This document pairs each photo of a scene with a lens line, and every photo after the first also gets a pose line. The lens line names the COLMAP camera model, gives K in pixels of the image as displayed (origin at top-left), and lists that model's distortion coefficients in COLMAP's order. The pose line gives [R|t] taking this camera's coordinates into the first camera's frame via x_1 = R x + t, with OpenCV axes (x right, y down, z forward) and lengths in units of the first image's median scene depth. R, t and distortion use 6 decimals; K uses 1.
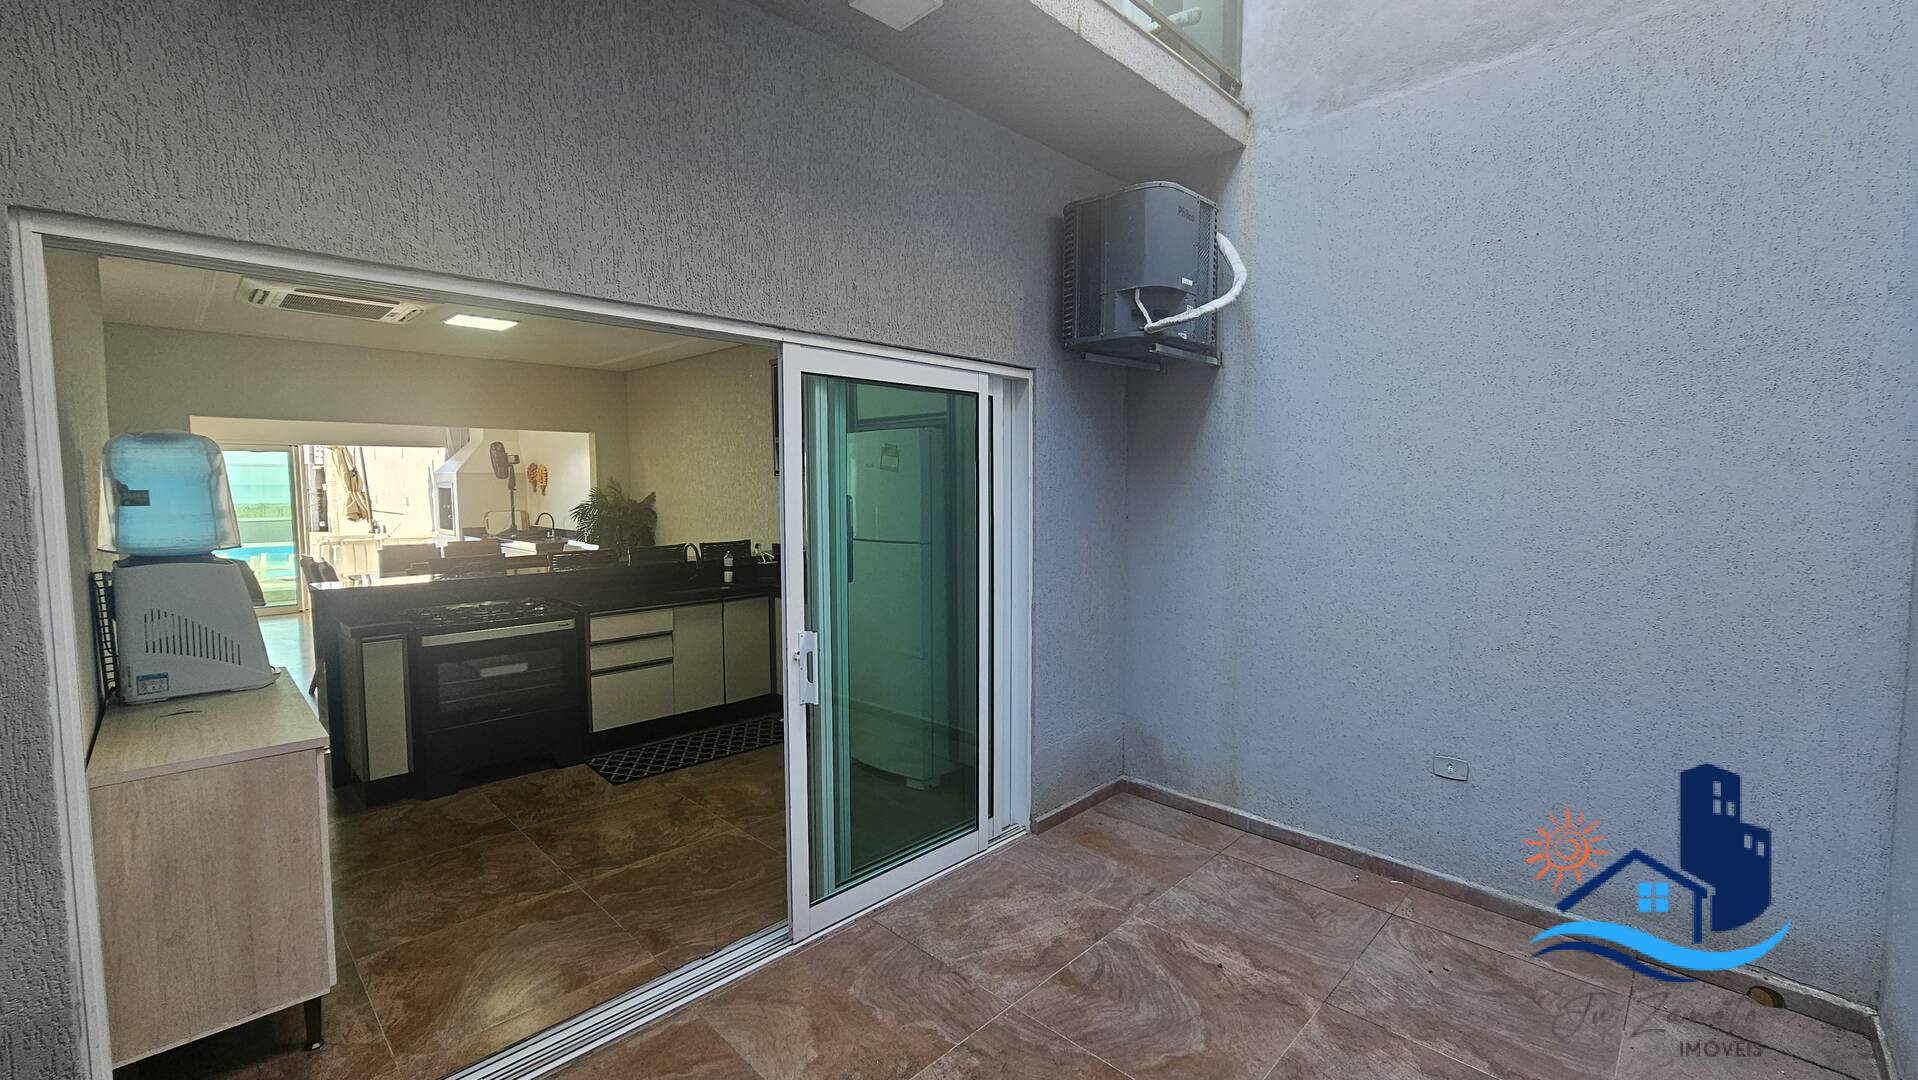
lens RADIAL K [[786.4, 0, 969.9], [0, 786.4, 535.1], [0, 0, 1]] dist [-0.006165, 0.001207]
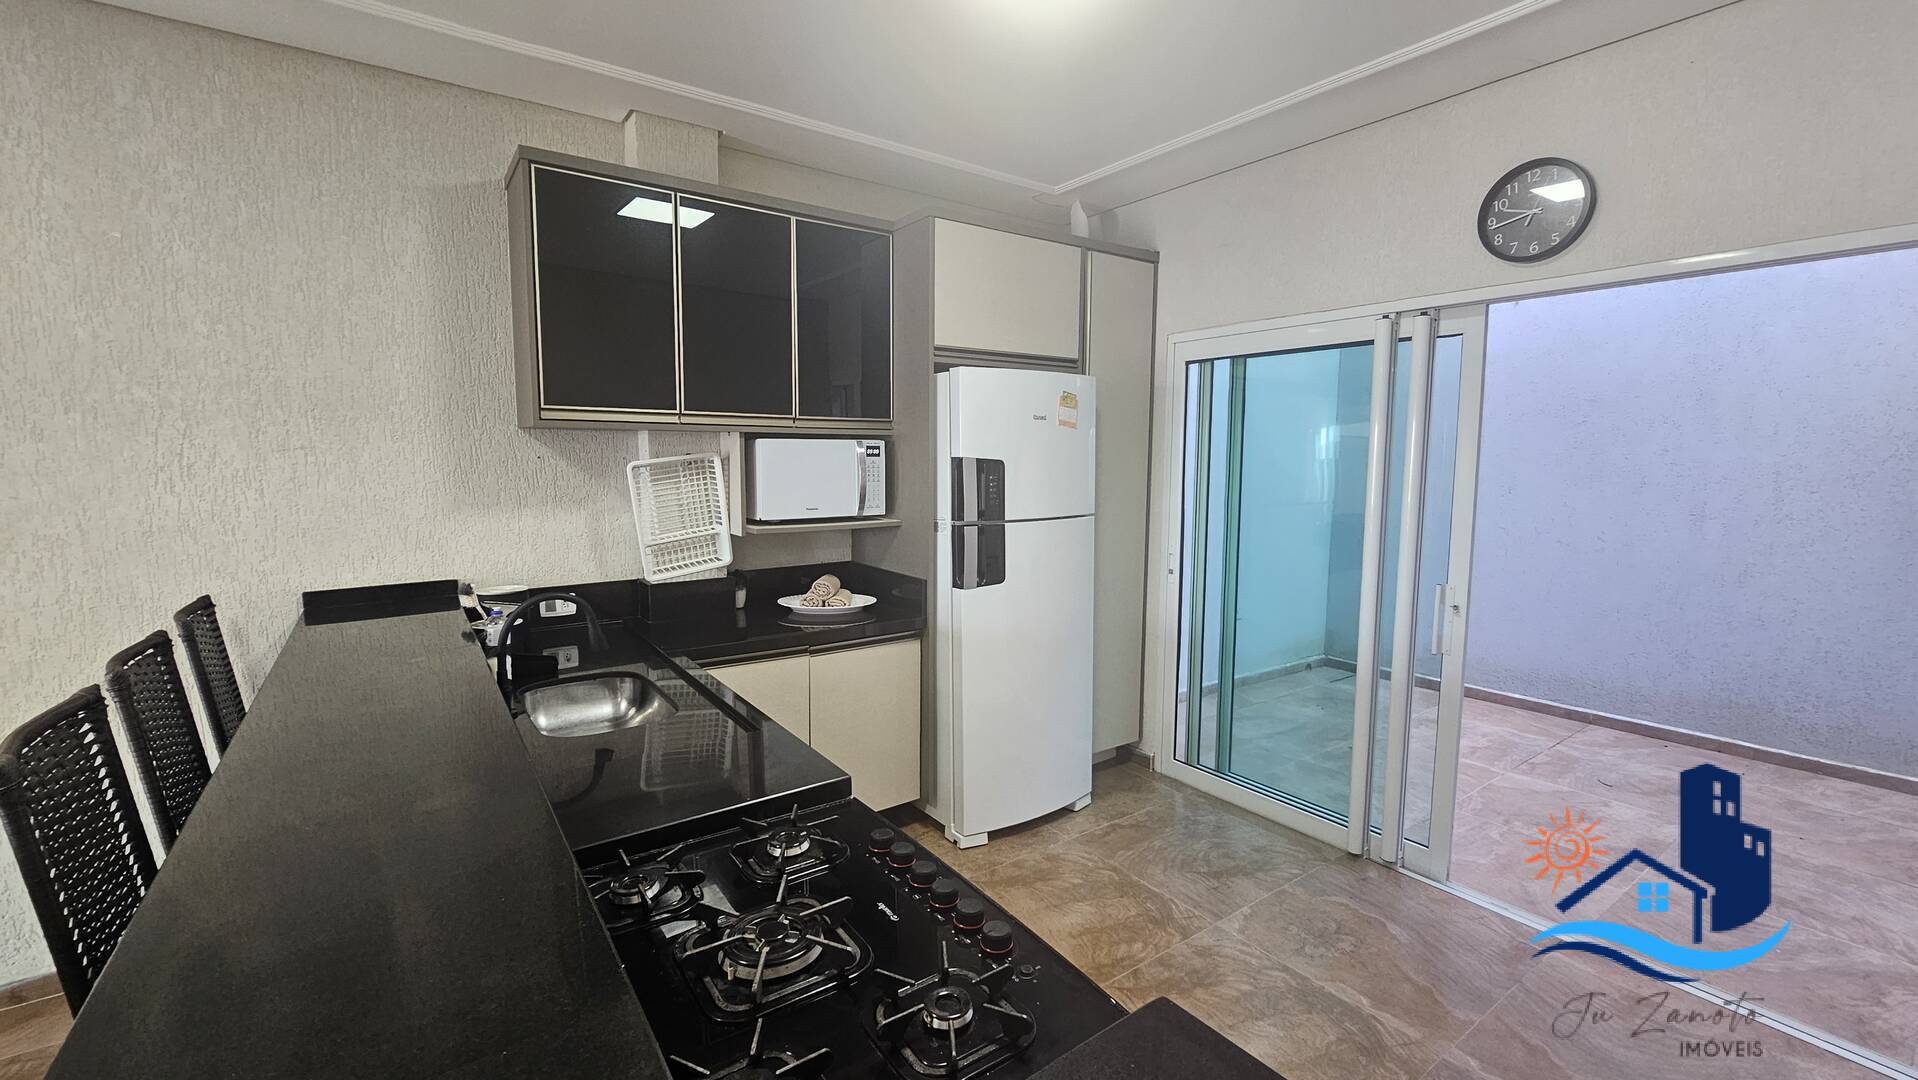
lens RADIAL K [[786.4, 0, 969.9], [0, 786.4, 535.1], [0, 0, 1]] dist [-0.006165, 0.001207]
pose [[0.169976, -0.094777, 0.980880, -0.987087], [0.061344, 0.994452, 0.085458, -0.052318], [-0.983537, 0.045645, 0.174847, 1.063880]]
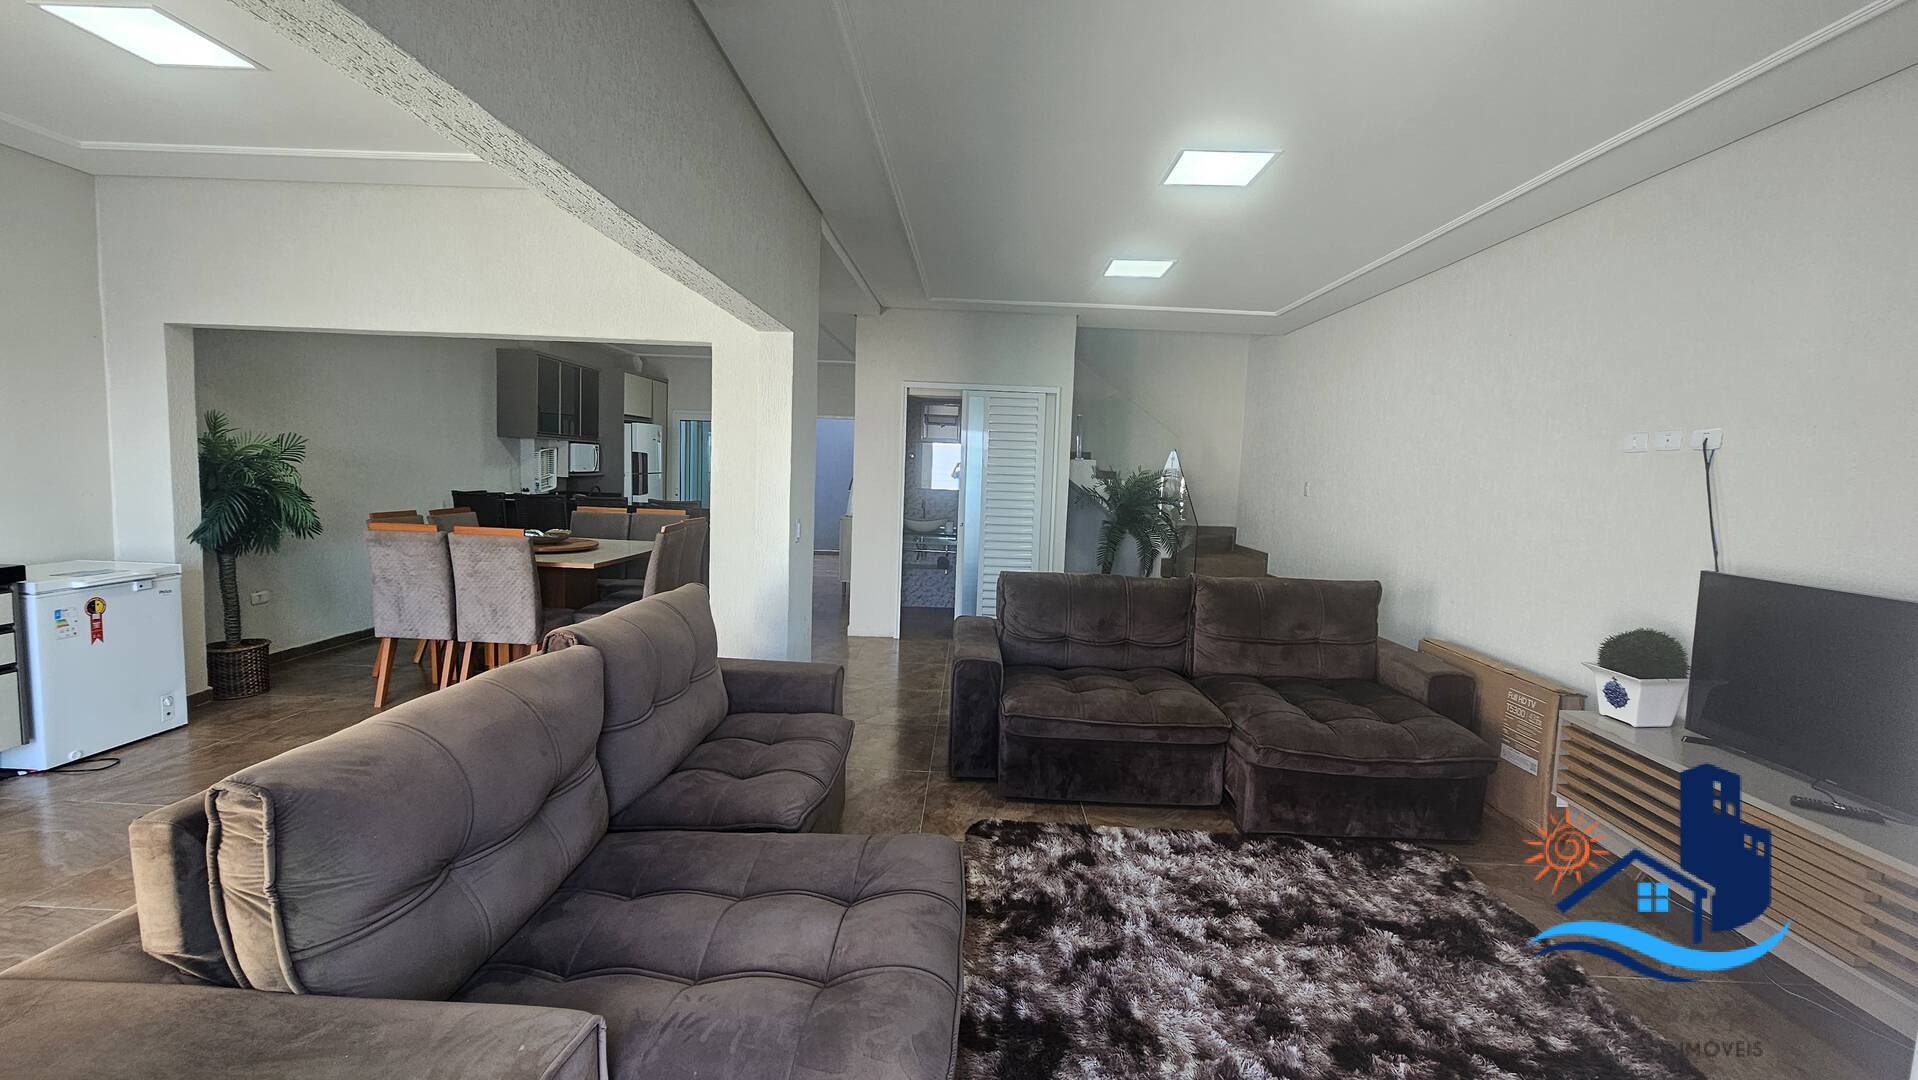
lens RADIAL K [[786.4, 0, 969.9], [0, 786.4, 535.1], [0, 0, 1]] dist [-0.006165, 0.001207]
pose [[-0.695214, -0.082838, 0.714013, -2.687221], [0.015341, 0.991401, 0.129957, -0.108389], [-0.718639, 0.101302, -0.687965, 2.174887]]
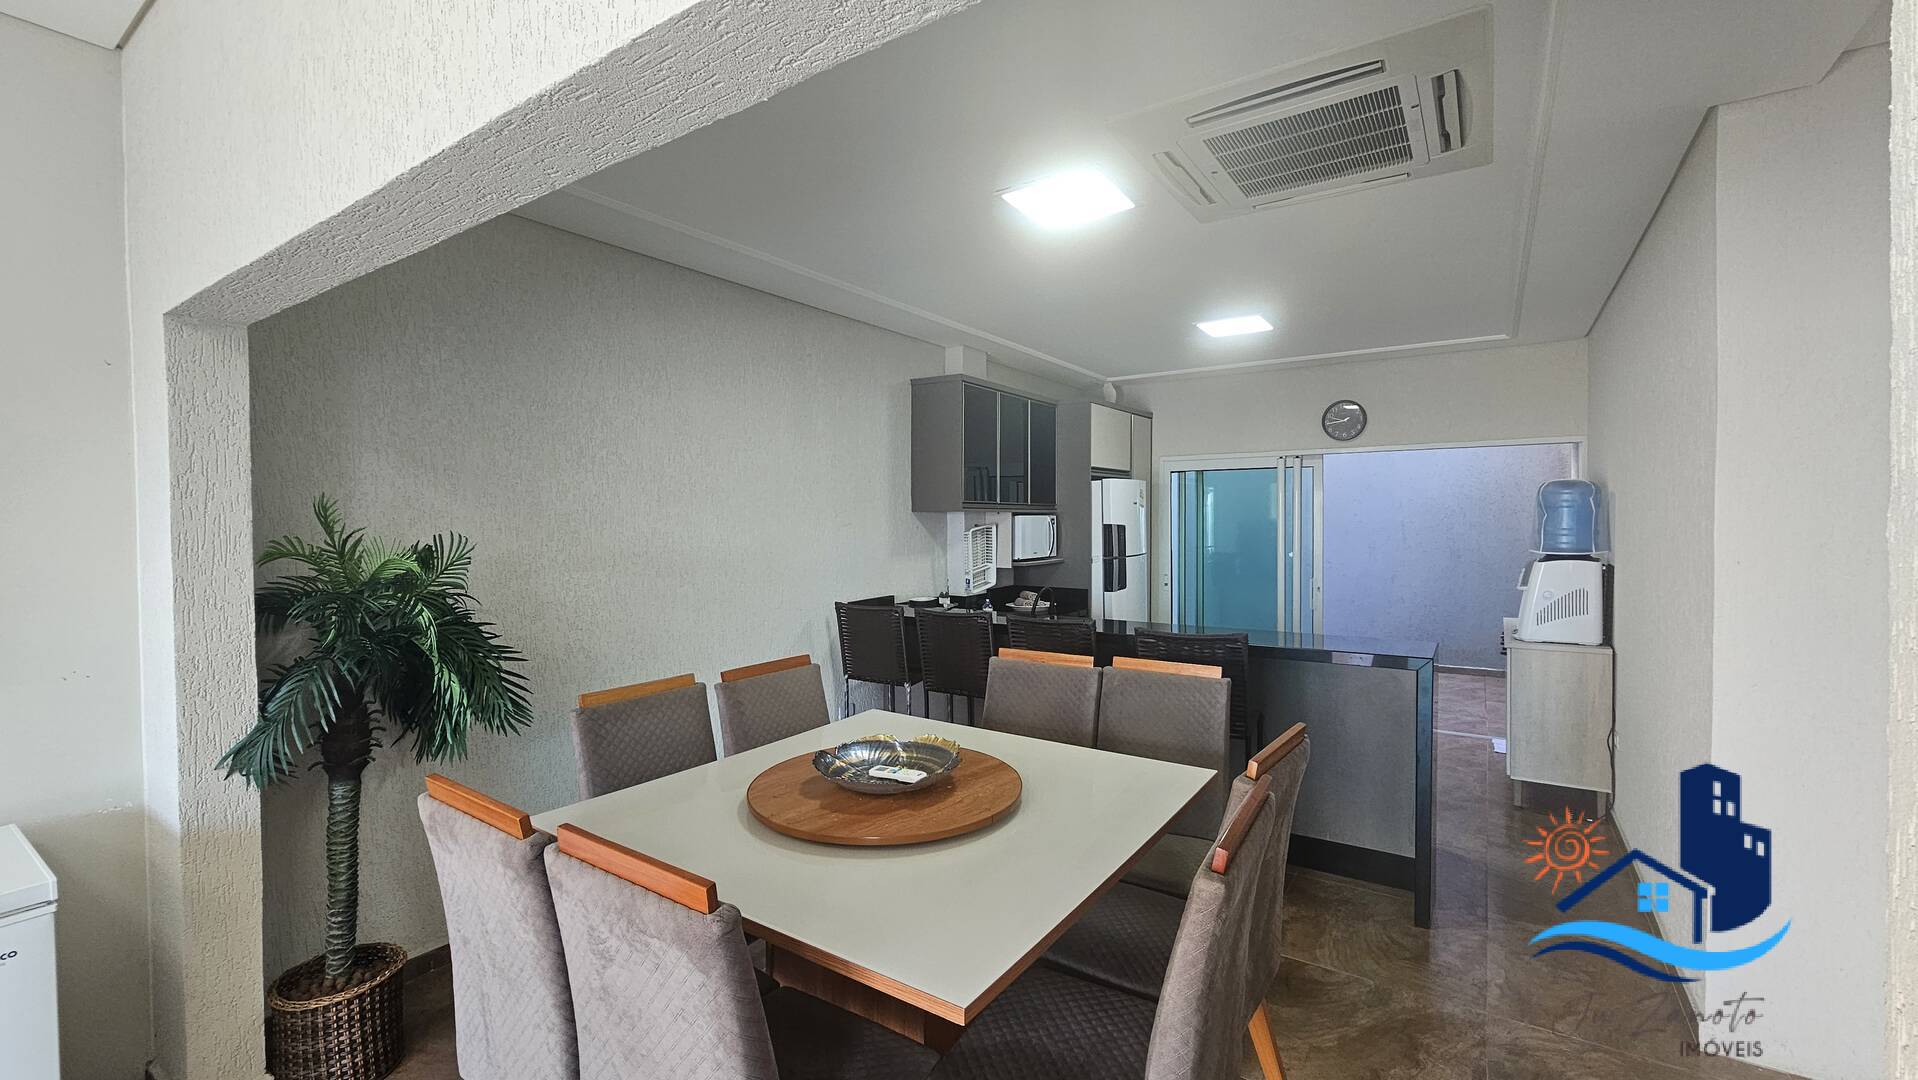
lens RADIAL K [[786.4, 0, 969.9], [0, 786.4, 535.1], [0, 0, 1]] dist [-0.006165, 0.001207]
pose [[-0.195291, -0.015865, 0.980617, -1.676518], [0.074406, 0.996748, 0.030944, -0.110551], [-0.977919, 0.079007, -0.193476, 1.787570]]
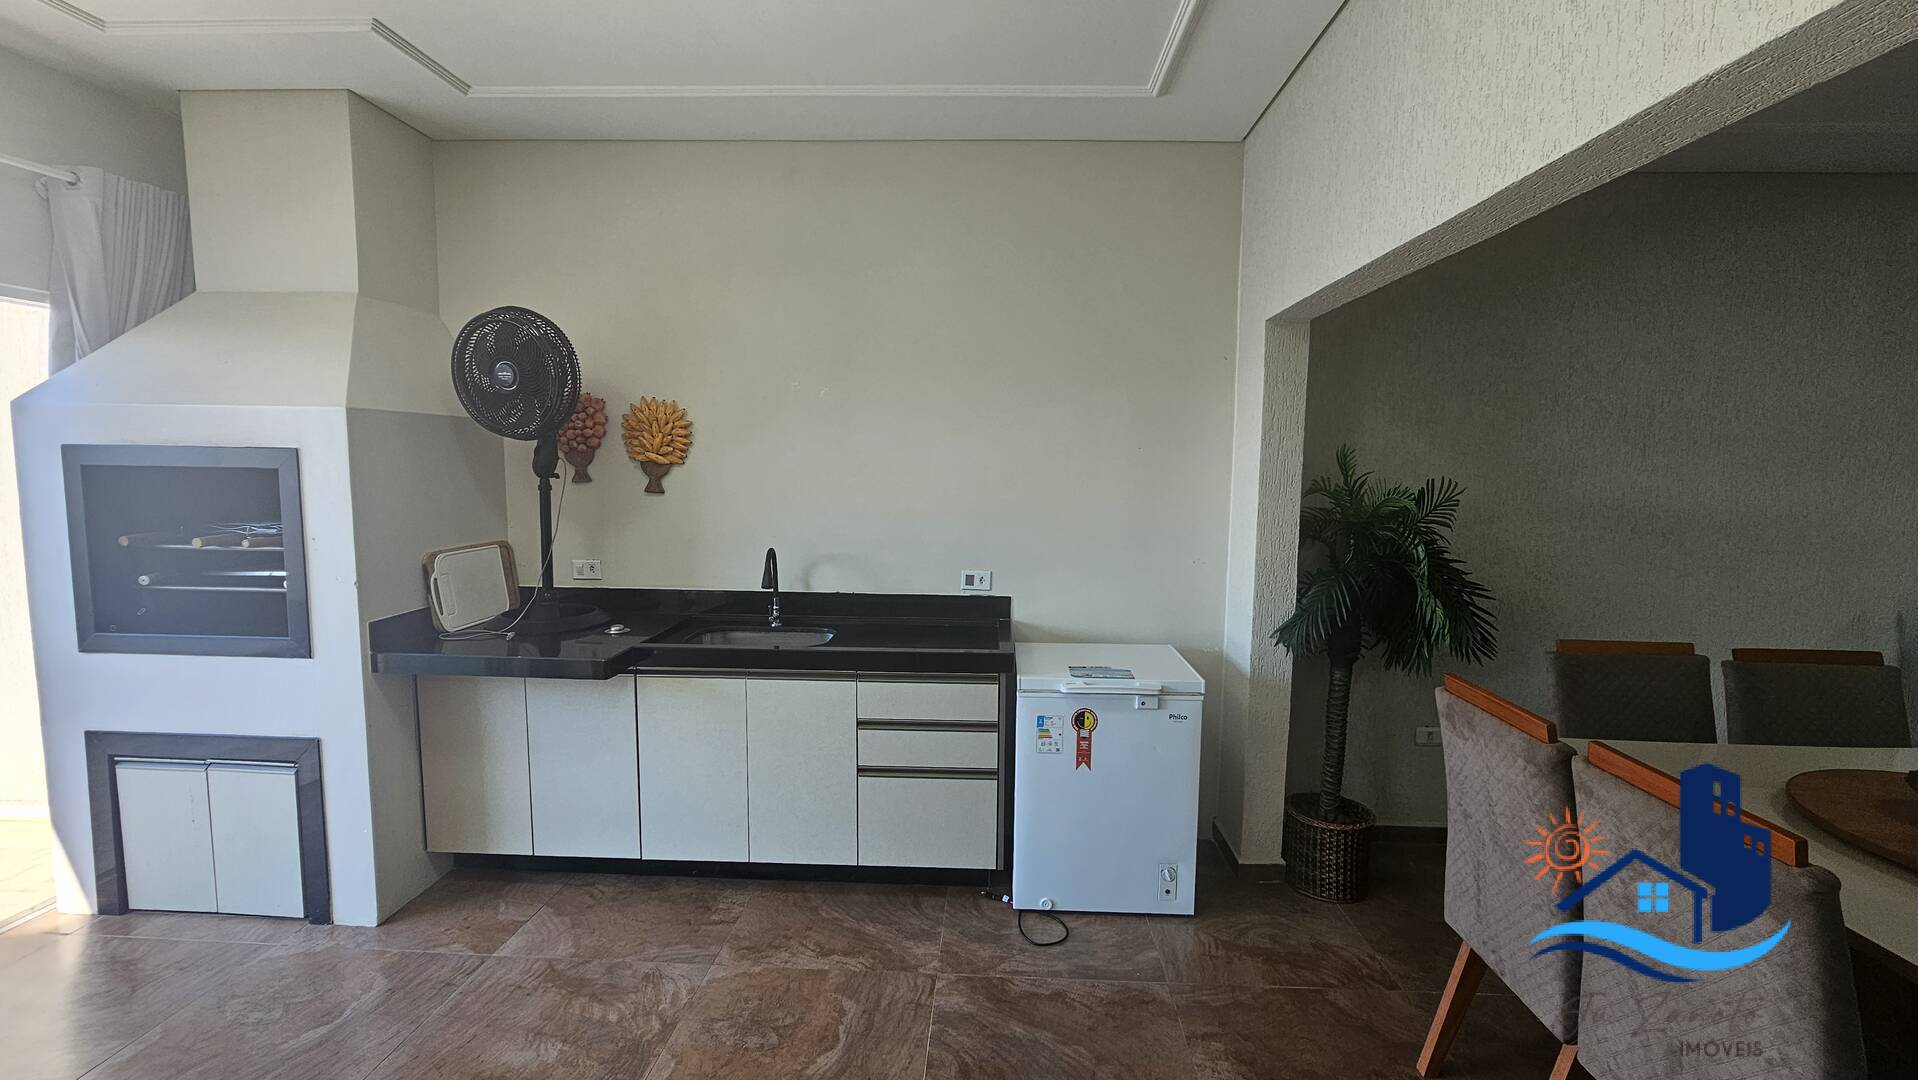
lens RADIAL K [[786.4, 0, 969.9], [0, 786.4, 535.1], [0, 0, 1]] dist [-0.006165, 0.001207]
pose [[0.740077, -0.045148, 0.671005, -1.790620], [0.028187, 0.998950, 0.036125, -0.109548], [-0.671931, -0.007822, 0.740572, 1.830460]]
